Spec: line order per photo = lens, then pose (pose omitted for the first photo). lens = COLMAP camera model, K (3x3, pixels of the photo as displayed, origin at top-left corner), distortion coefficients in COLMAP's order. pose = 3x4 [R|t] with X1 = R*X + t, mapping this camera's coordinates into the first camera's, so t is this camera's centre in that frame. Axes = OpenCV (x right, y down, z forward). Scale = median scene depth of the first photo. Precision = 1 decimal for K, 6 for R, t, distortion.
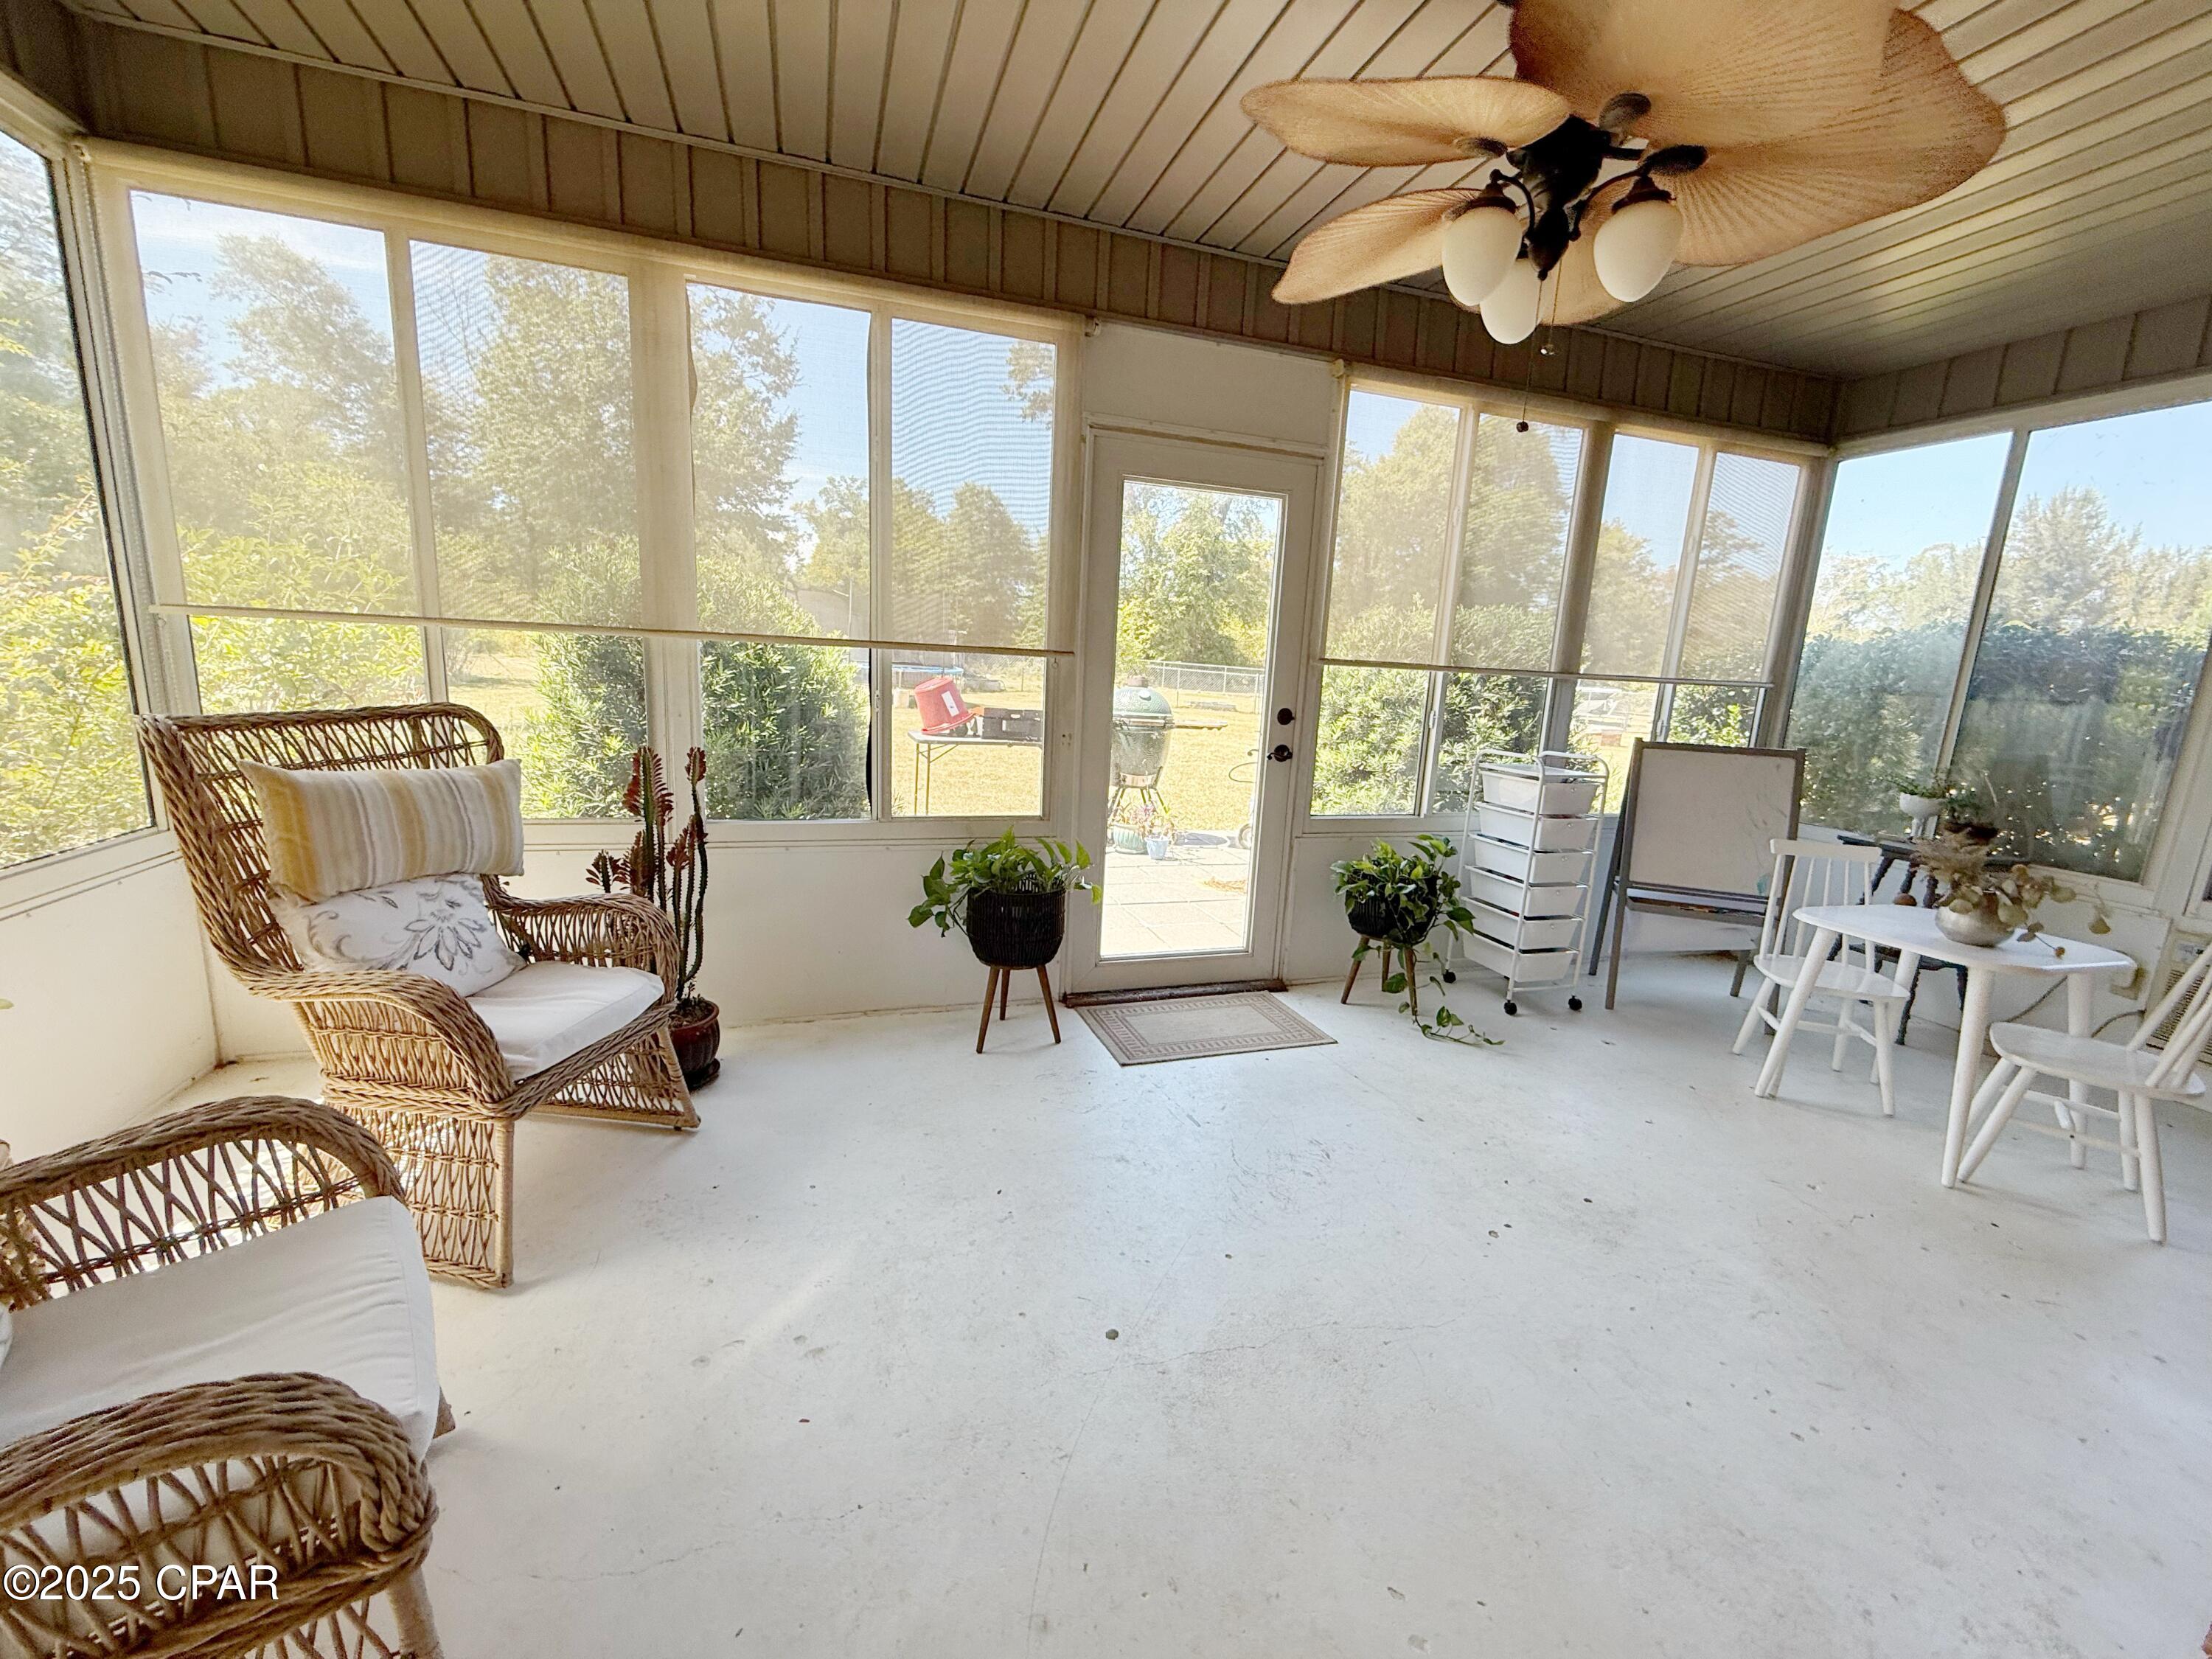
lens RADIAL K [[878.8, 0, 1102.3], [0, 878.8, 827.3], [0, 0, 1]] dist [-0.000255, -0.000251]
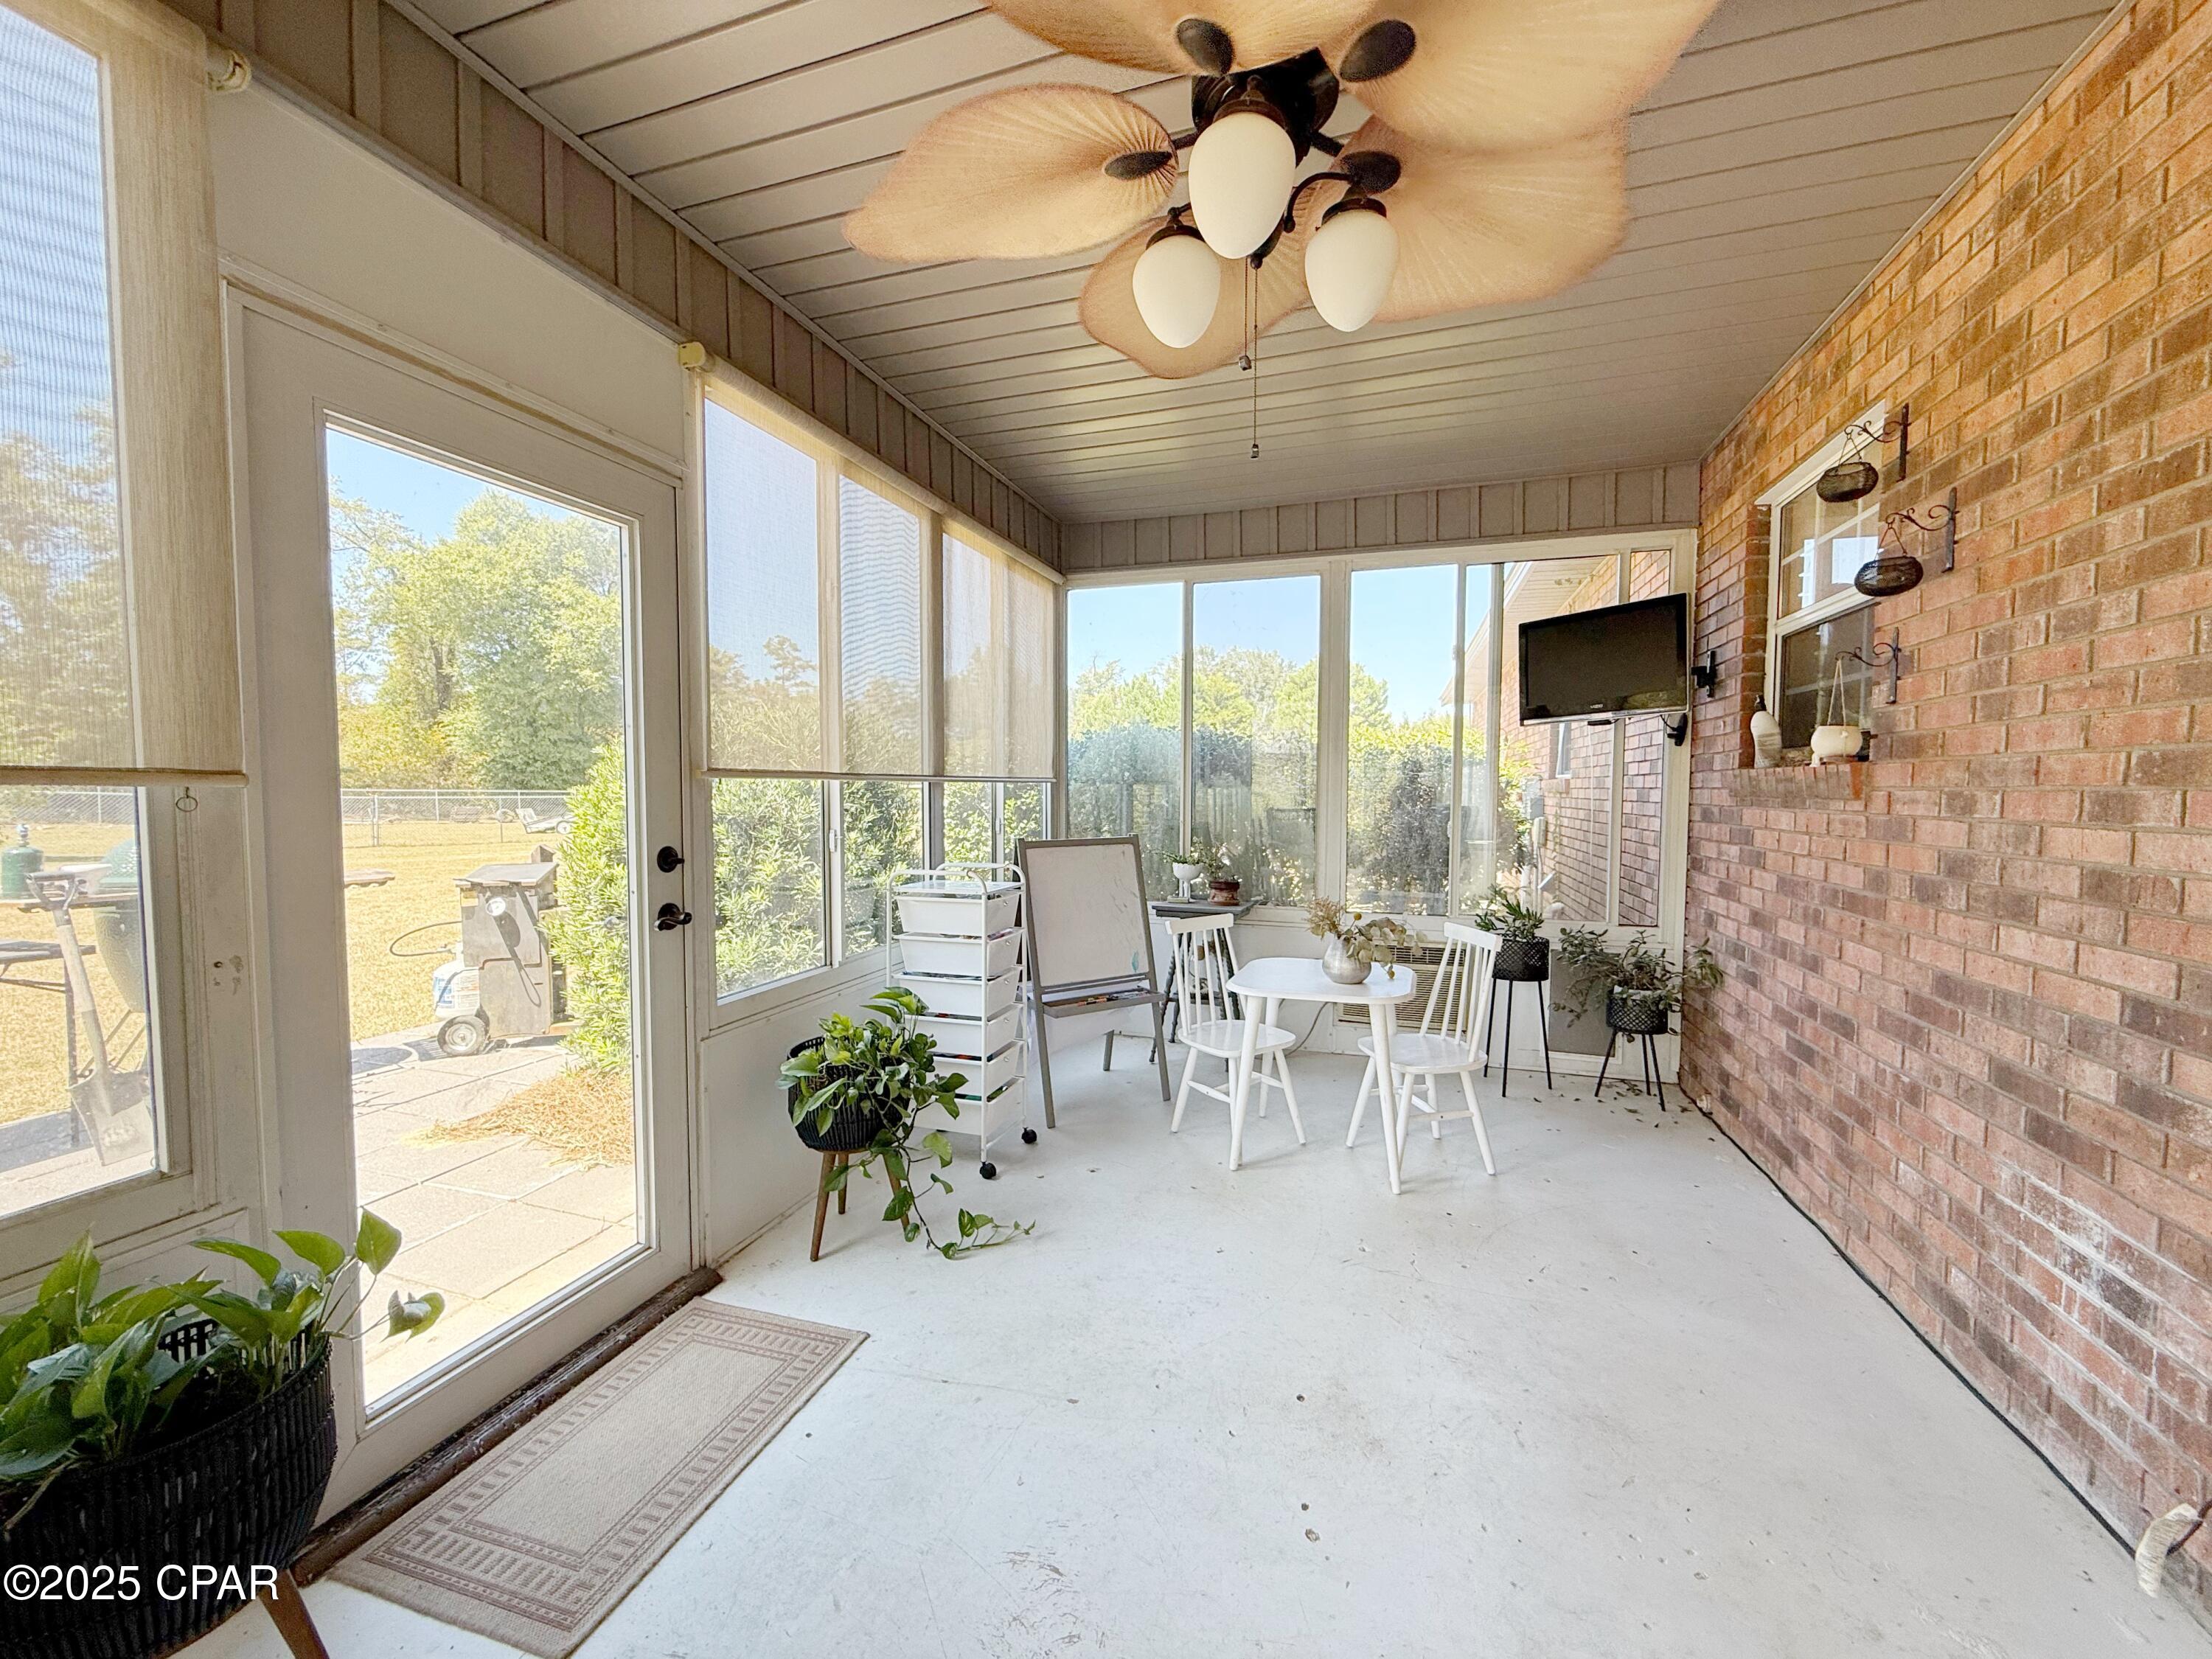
lens RADIAL K [[878.8, 0, 1102.3], [0, 878.8, 827.3], [0, 0, 1]] dist [-0.000255, -0.000251]
pose [[0.596904, -0.085430, 0.797751, -0.114971], [0.178411, 0.983553, -0.028165, -0.075984], [-0.782224, 0.159140, 0.602328, 0.368582]]
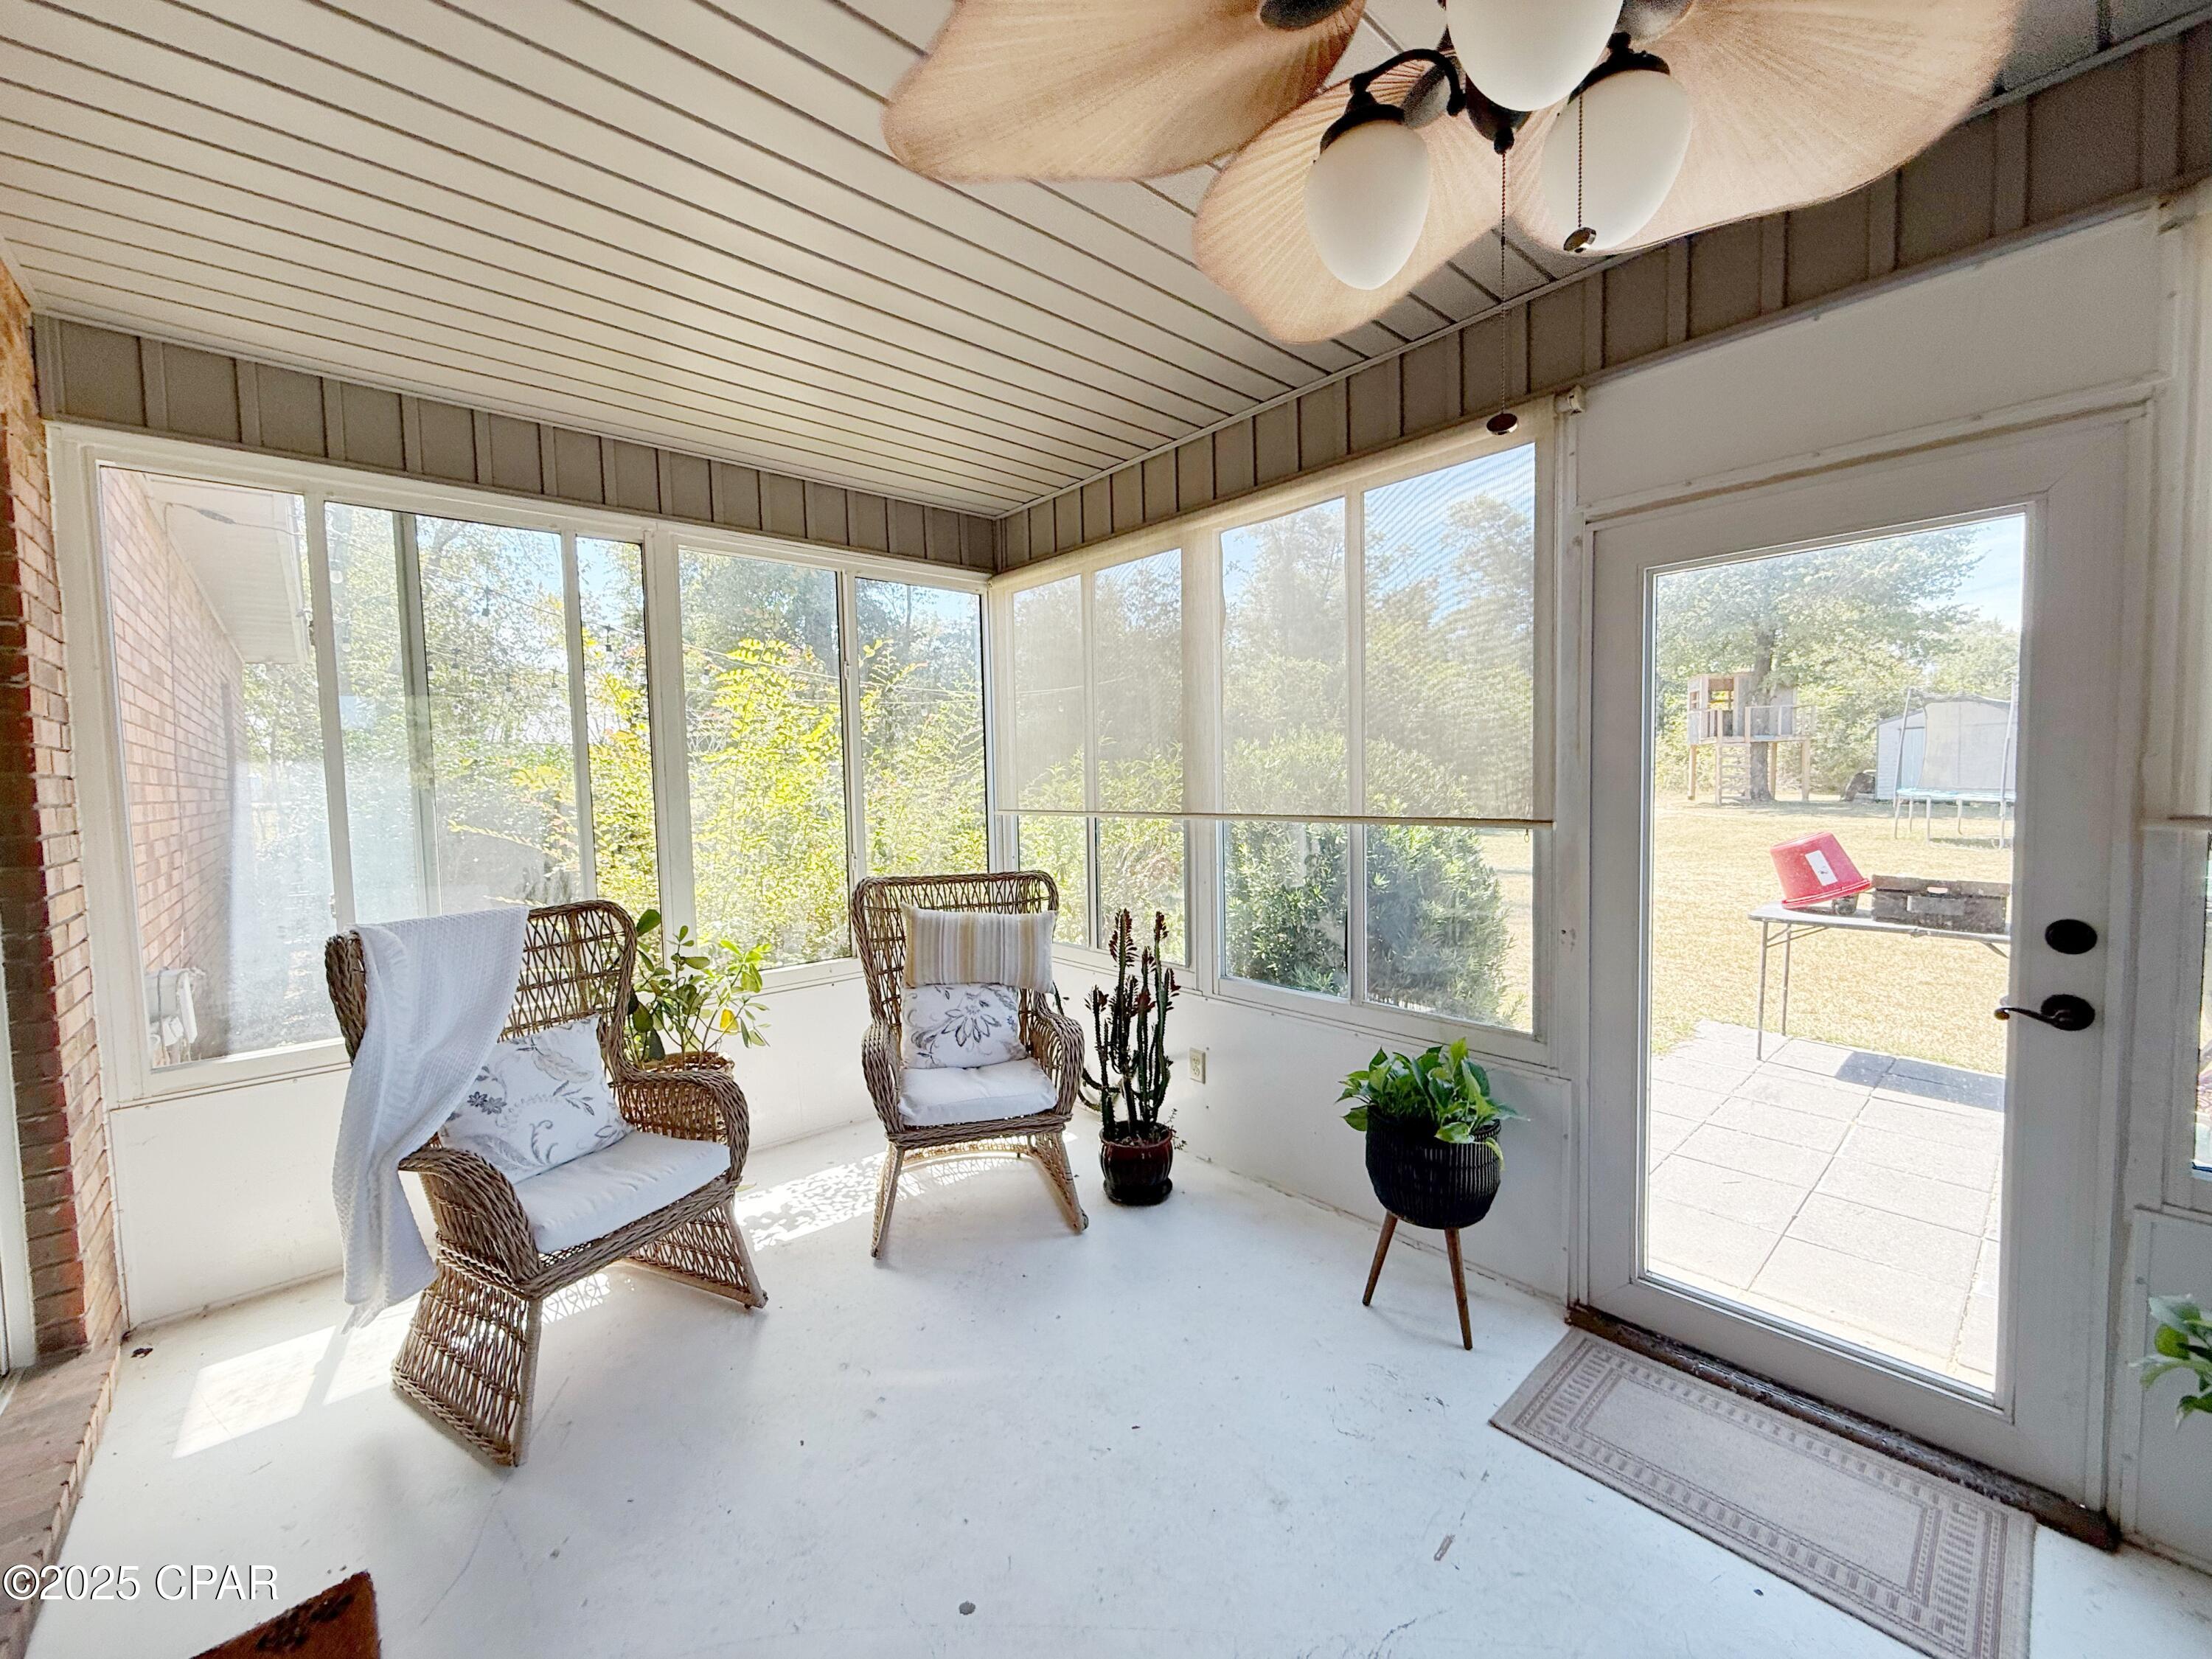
lens RADIAL K [[881.6, 0, 1101.6], [0, 881.6, 831.2], [0, 0, 1]] dist [0.000440, 0.000099]
pose [[0.396737, -0.005233, -0.917917, 0.448937], [-0.133097, 0.989088, -0.063165, -0.083884], [0.908232, 0.147232, 0.391711, 0.329291]]
